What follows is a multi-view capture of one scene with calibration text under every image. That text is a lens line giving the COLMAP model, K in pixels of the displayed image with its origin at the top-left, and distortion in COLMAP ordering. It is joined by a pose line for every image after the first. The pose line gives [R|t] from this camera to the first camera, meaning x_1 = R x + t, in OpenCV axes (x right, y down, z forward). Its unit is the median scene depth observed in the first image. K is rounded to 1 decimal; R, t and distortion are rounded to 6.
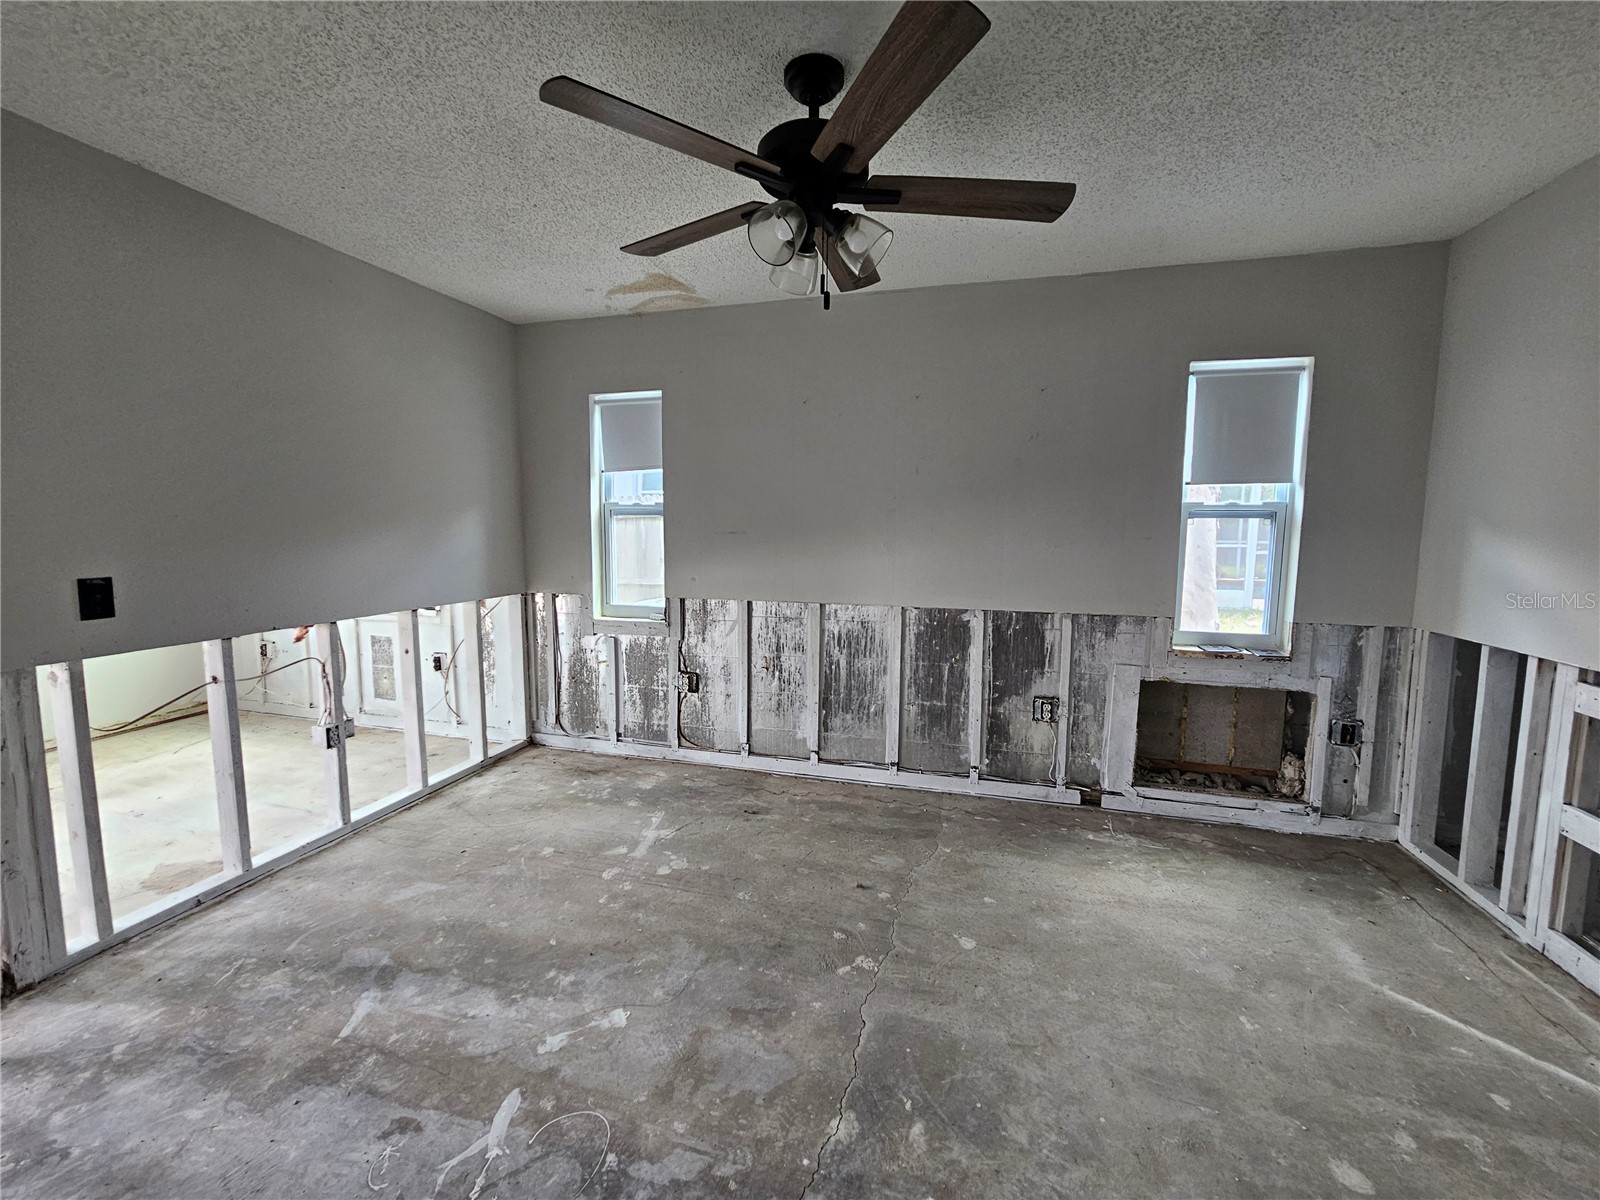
lens RADIAL K [[657.5, 0, 806.5], [0, 657.5, 589.6], [0, 0, 1]] dist [-0.001211, 0.000559]
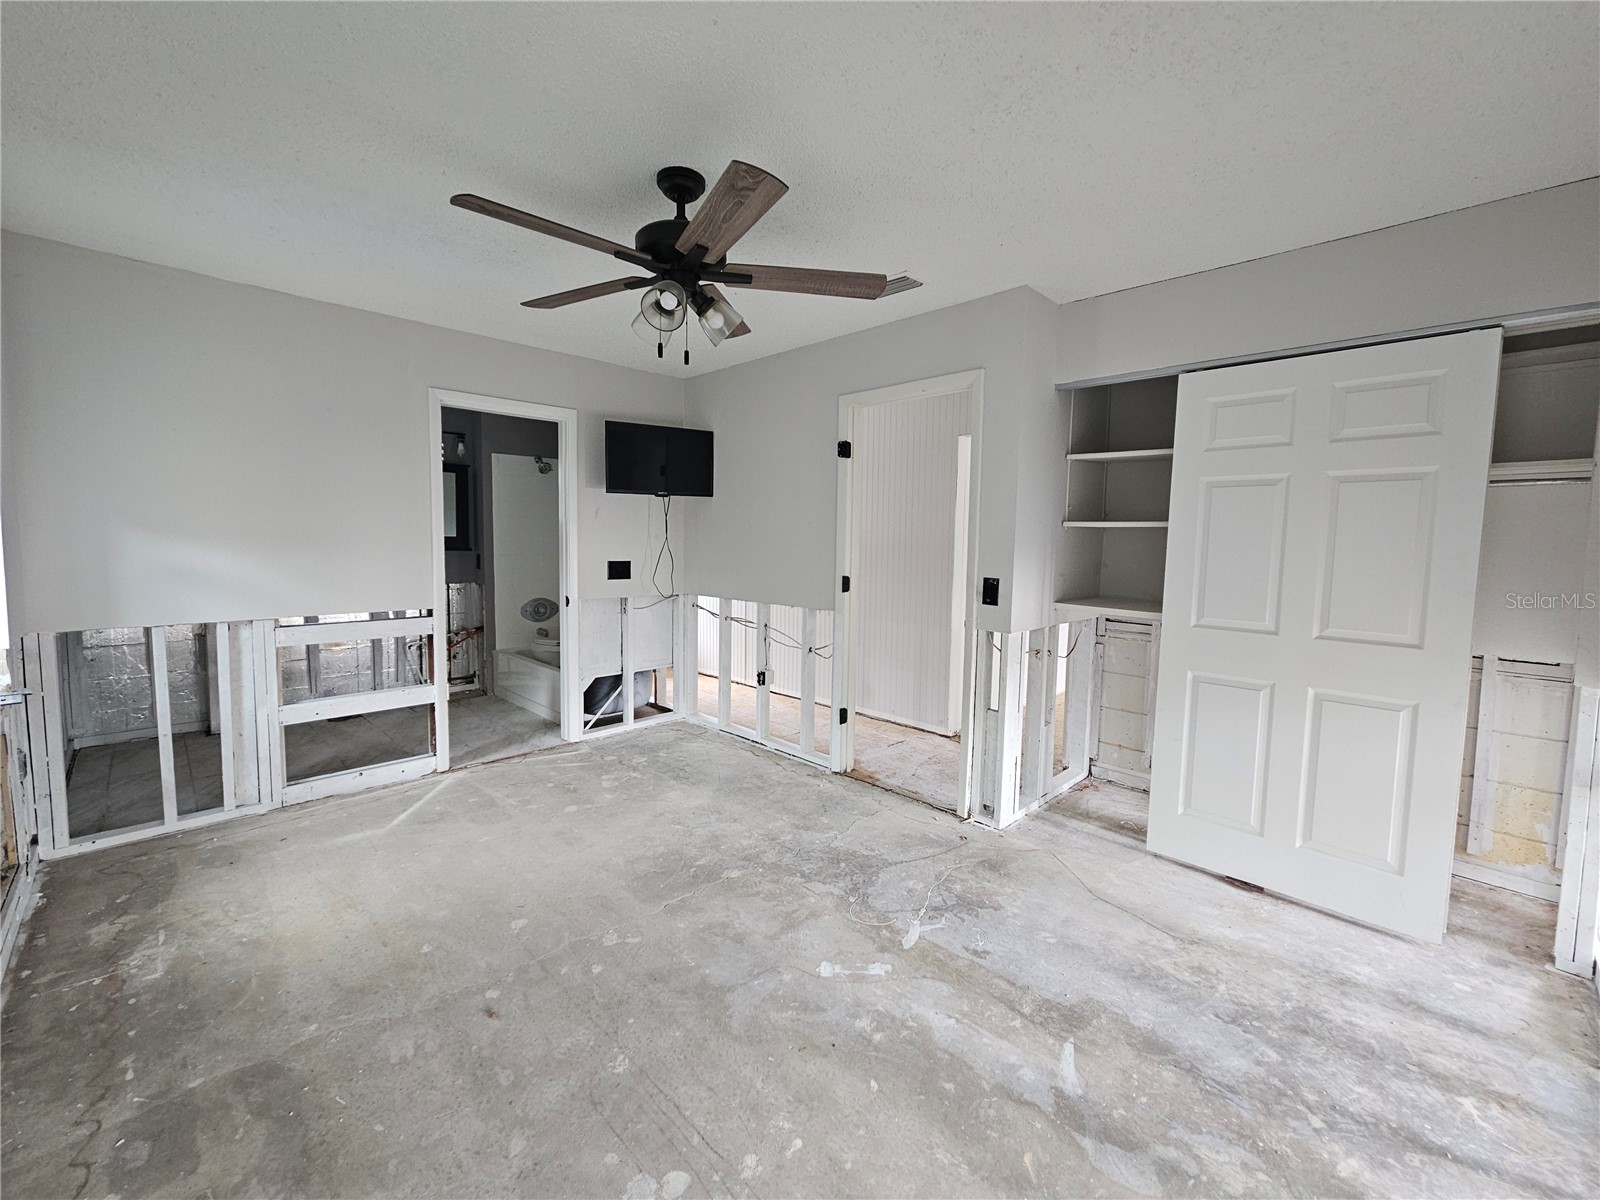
lens RADIAL K [[656.4, 0, 803.9], [0, 656.4, 588.6], [0, 0, 1]] dist [-0.000074, 0.000428]
pose [[-0.871024, -0.056403, 0.487992, -0.449048], [0.030083, 0.985398, 0.167590, -0.115908], [-0.490319, 0.160655, -0.856608, 1.097801]]
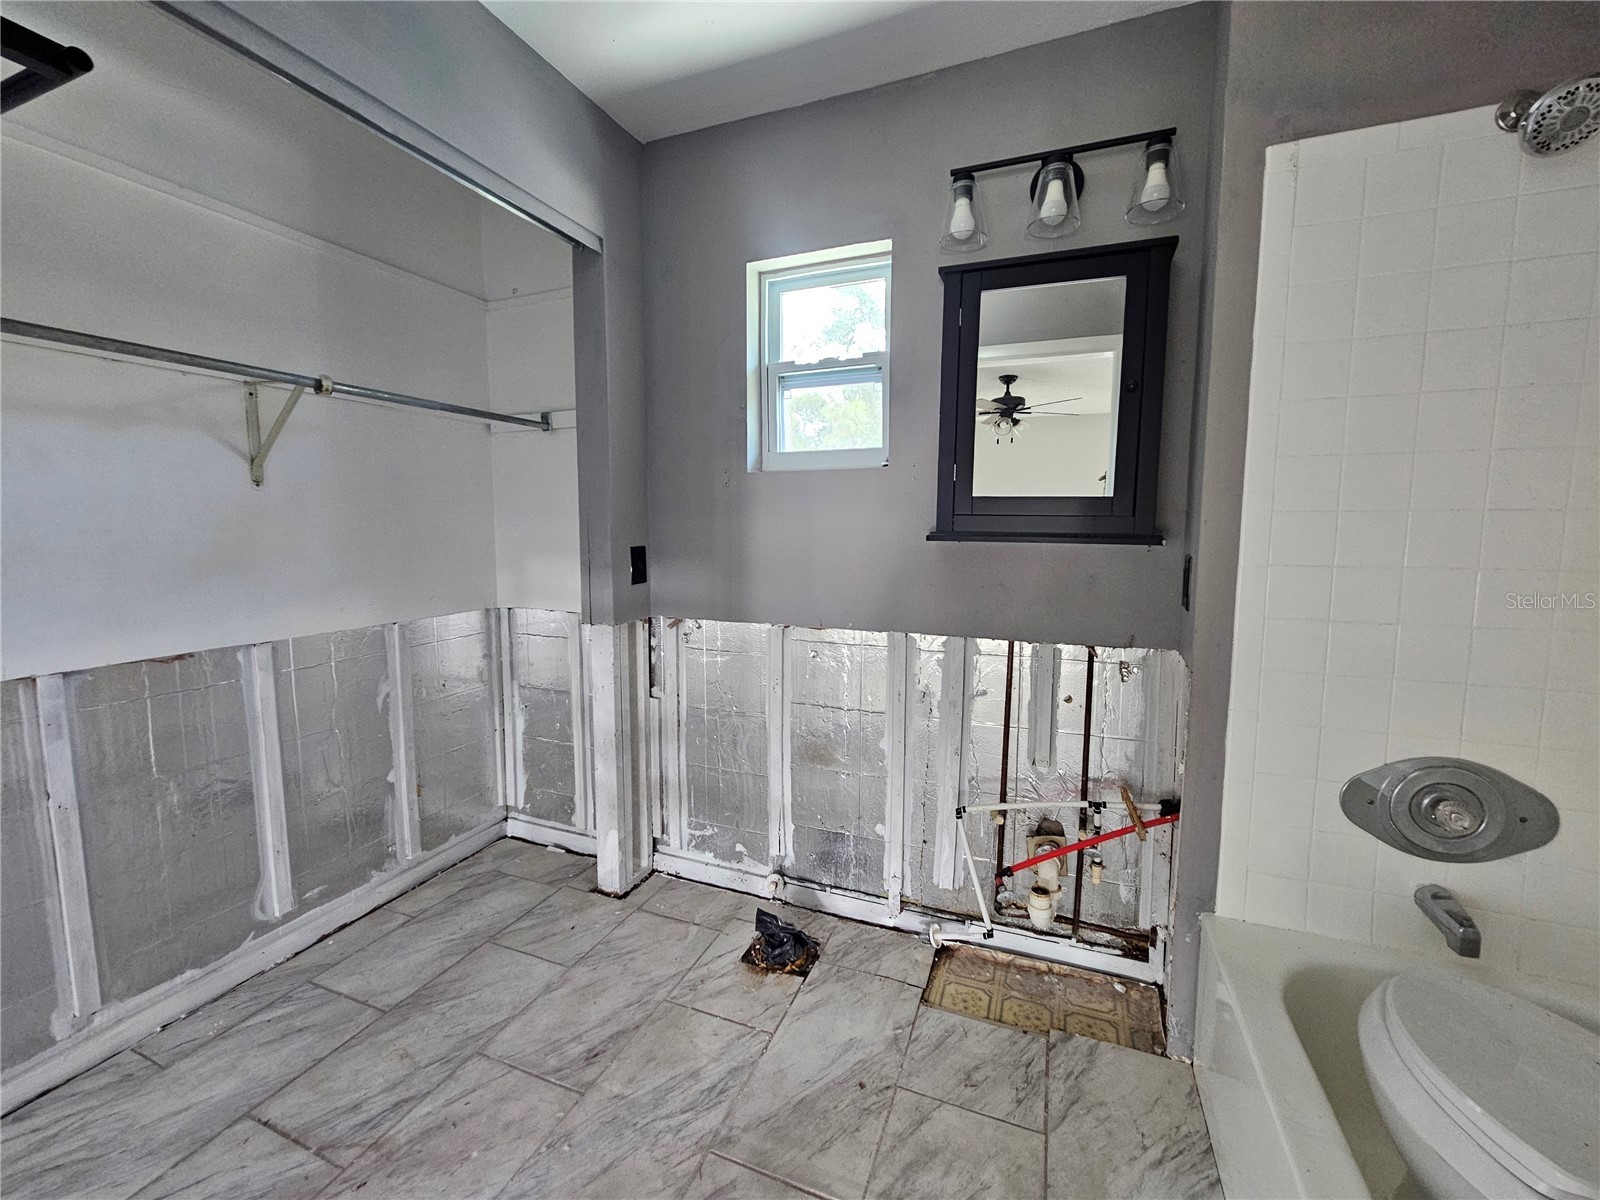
lens RADIAL K [[656.4, 0, 803.9], [0, 656.4, 588.6], [0, 0, 1]] dist [-0.000074, 0.000428]
pose [[0.107376, -0.104079, 0.988756, 0.634770], [0.101346, 0.990471, 0.093253, 0.009782], [-0.989040, 0.090193, 0.116901, 0.246334]]
